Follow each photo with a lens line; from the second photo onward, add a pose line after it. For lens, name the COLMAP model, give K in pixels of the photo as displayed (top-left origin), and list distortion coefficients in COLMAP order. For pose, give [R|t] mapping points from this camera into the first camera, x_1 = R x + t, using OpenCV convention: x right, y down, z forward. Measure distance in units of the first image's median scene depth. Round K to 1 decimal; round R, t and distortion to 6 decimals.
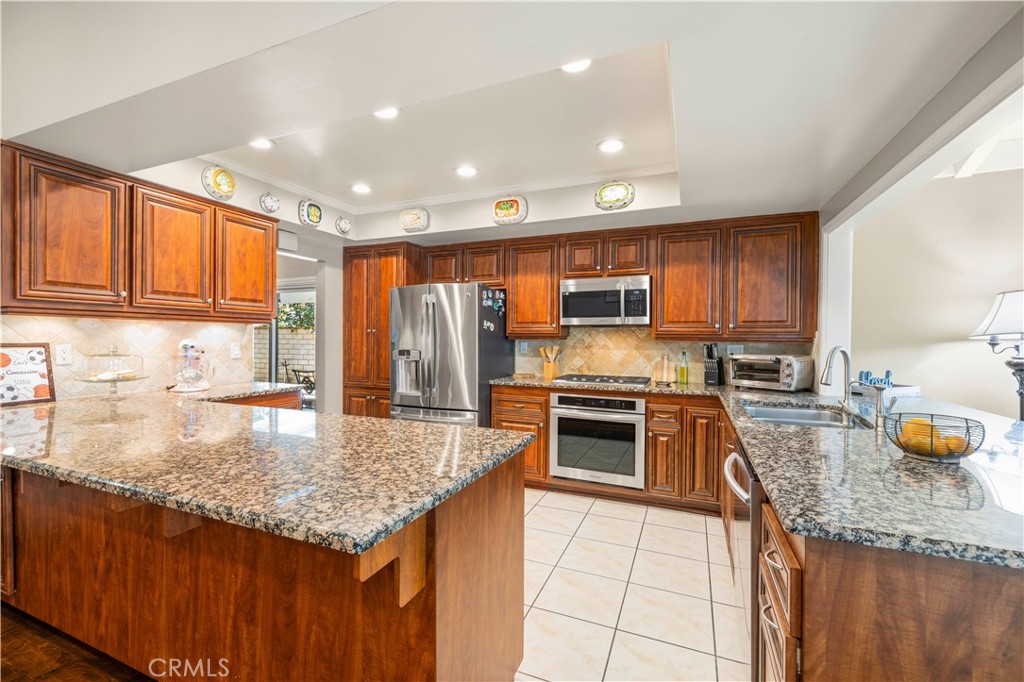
lens RADIAL K [[431.7, 0, 509.8], [0, 431.7, 341.3], [0, 0, 1]] dist [0.002364, -0.000073]
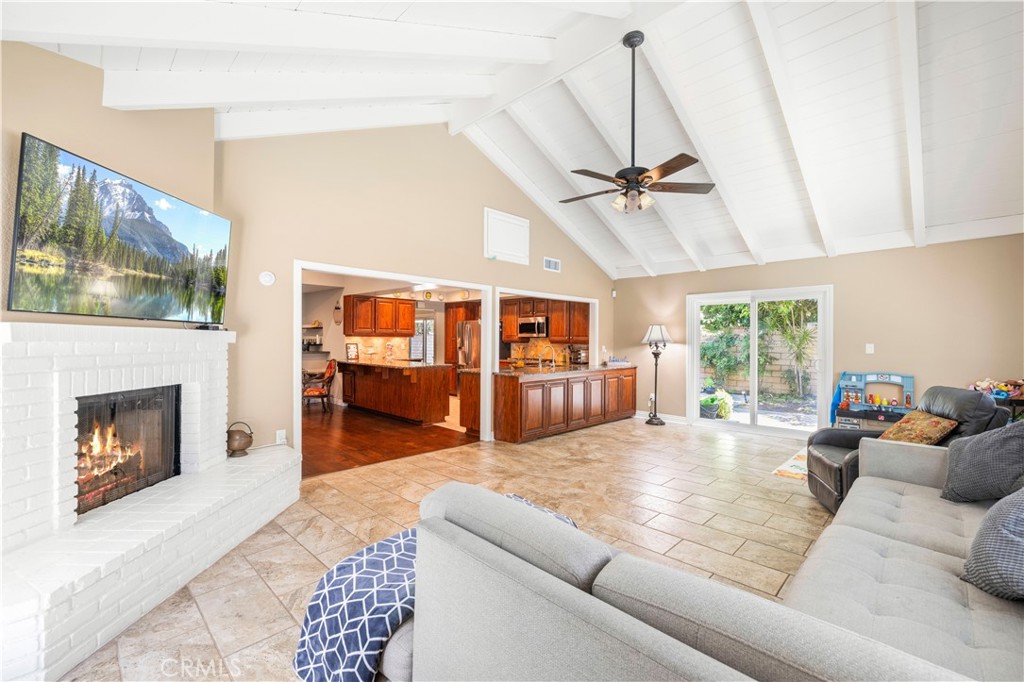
lens RADIAL K [[431.7, 0, 506.1], [0, 431.7, 334.0], [0, 0, 1]] dist [0.002364, -0.000073]
pose [[0.924747, -0.003805, -0.380563, 1.029561], [-0.004246, 0.999785, -0.020315, -0.004014], [0.380558, 0.020402, 0.924532, -1.312348]]
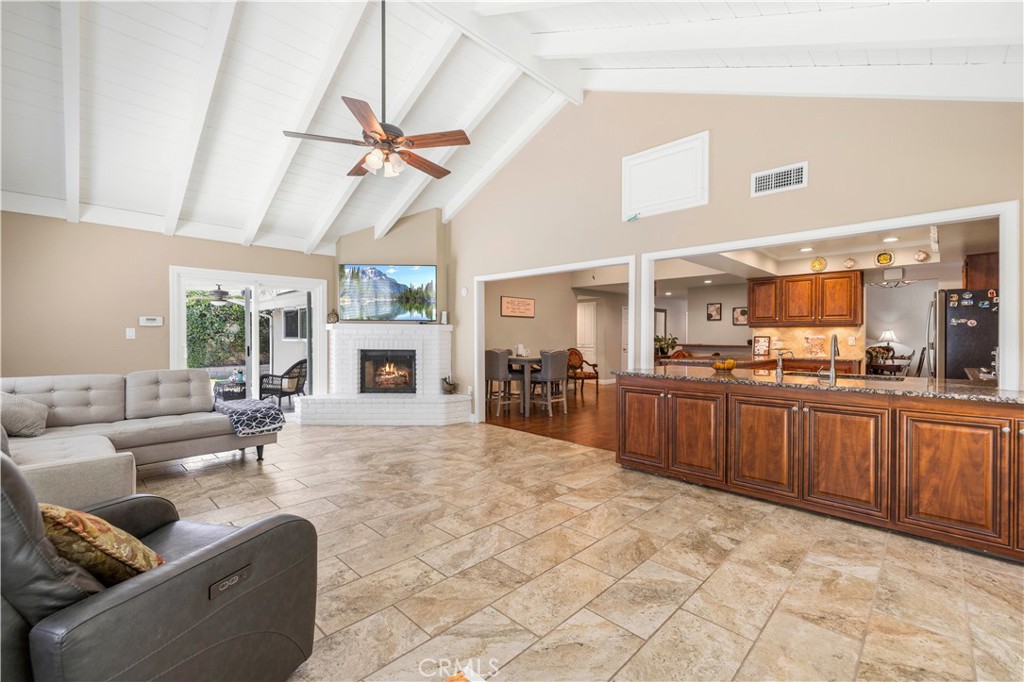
lens RADIAL K [[431.7, 0, 508.0], [0, 431.7, 341.0], [0, 0, 1]] dist [0.002364, -0.000073]
pose [[-0.370499, 0.003893, -0.928825, 1.645778], [-0.011807, 0.999891, 0.008900, 0.021766], [0.928758, 0.014264, -0.370413, 0.293449]]
